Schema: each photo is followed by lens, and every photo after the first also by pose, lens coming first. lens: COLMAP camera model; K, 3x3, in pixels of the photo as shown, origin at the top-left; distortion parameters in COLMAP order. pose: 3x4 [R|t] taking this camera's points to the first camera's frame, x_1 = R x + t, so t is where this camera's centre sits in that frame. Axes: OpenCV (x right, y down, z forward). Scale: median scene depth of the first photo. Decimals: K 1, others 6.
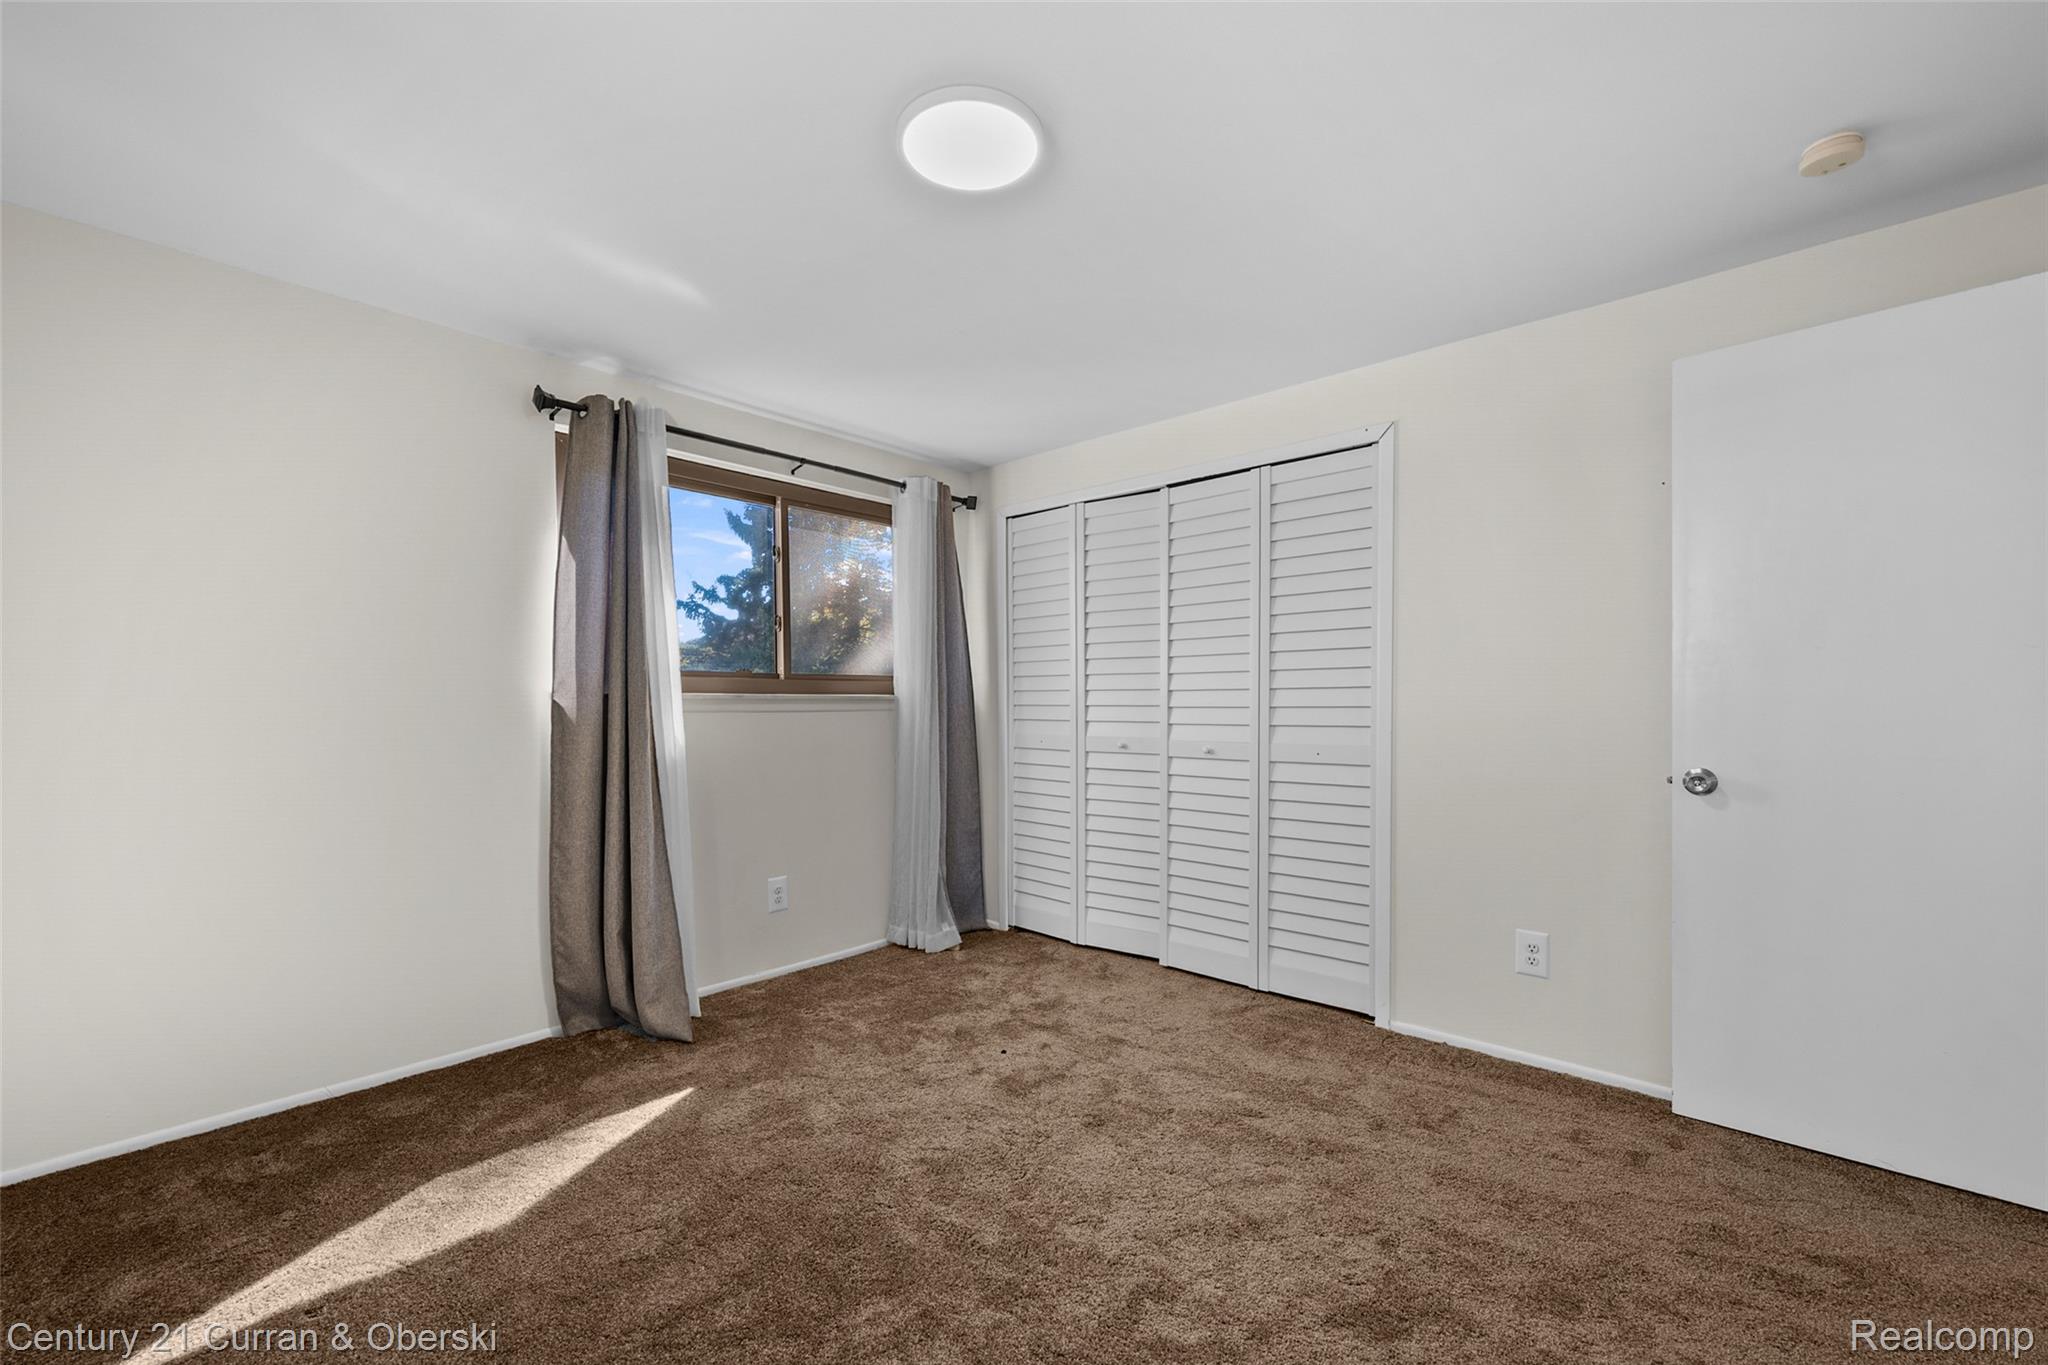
lens RADIAL K [[827.5, 0, 1041.6], [0, 827.5, 716.3], [0, 0, 1]] dist [-0.004682, 0.000217]
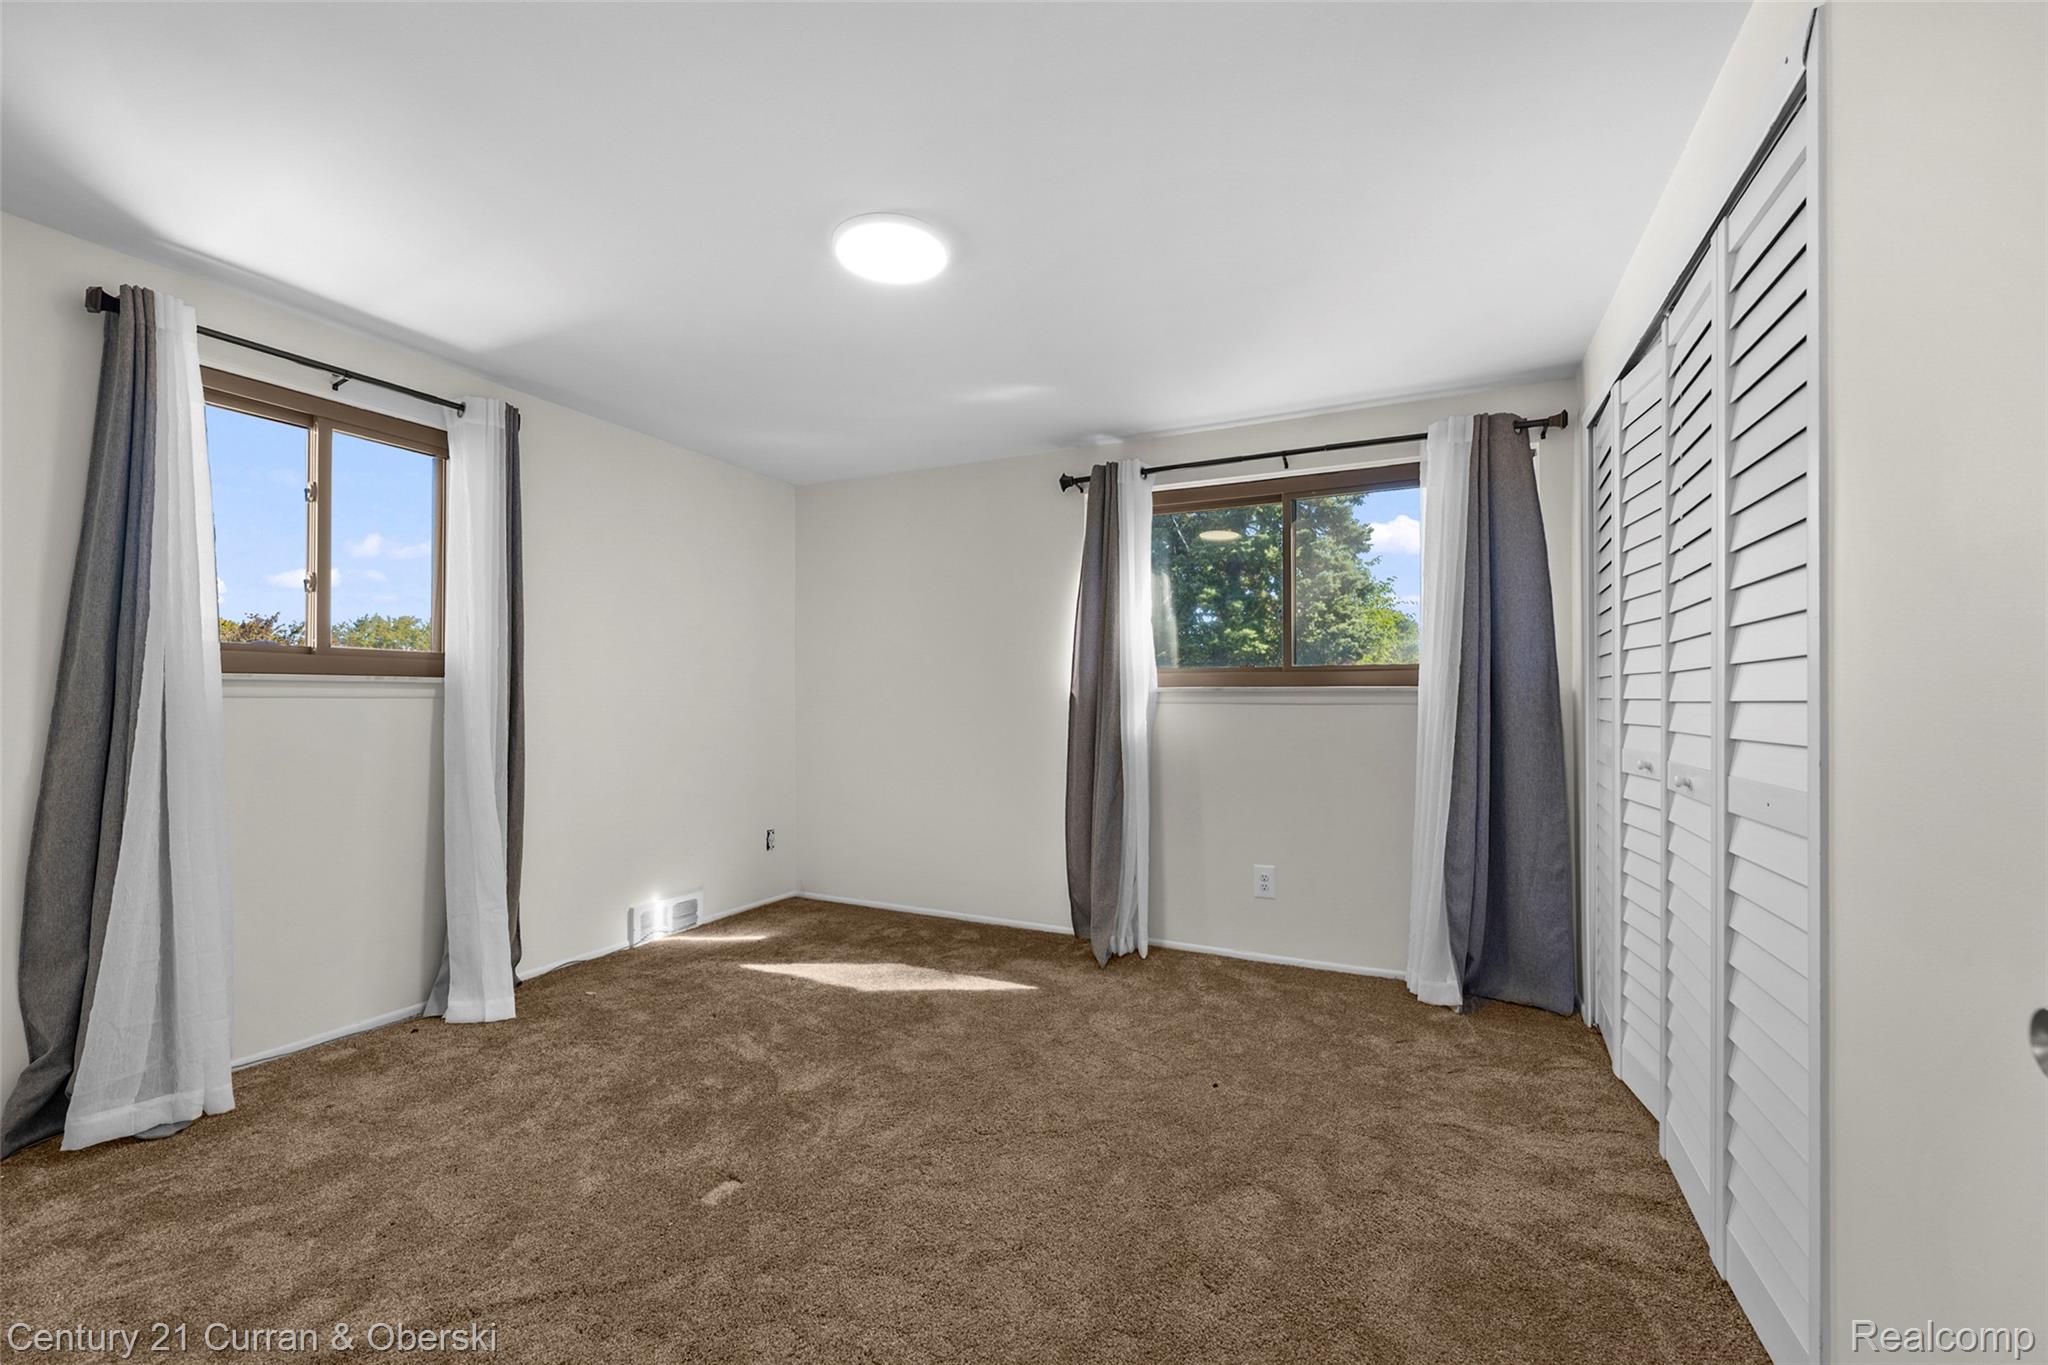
lens RADIAL K [[827.5, 0, 1027.0], [0, 827.5, 696.1], [0, 0, 1]] dist [-0.004682, 0.000217]
pose [[0.277369, -0.001494, -0.960762, 0.611728], [-0.018504, 0.999805, -0.006897, -0.002658], [0.960585, 0.019691, 0.277287, 0.447527]]
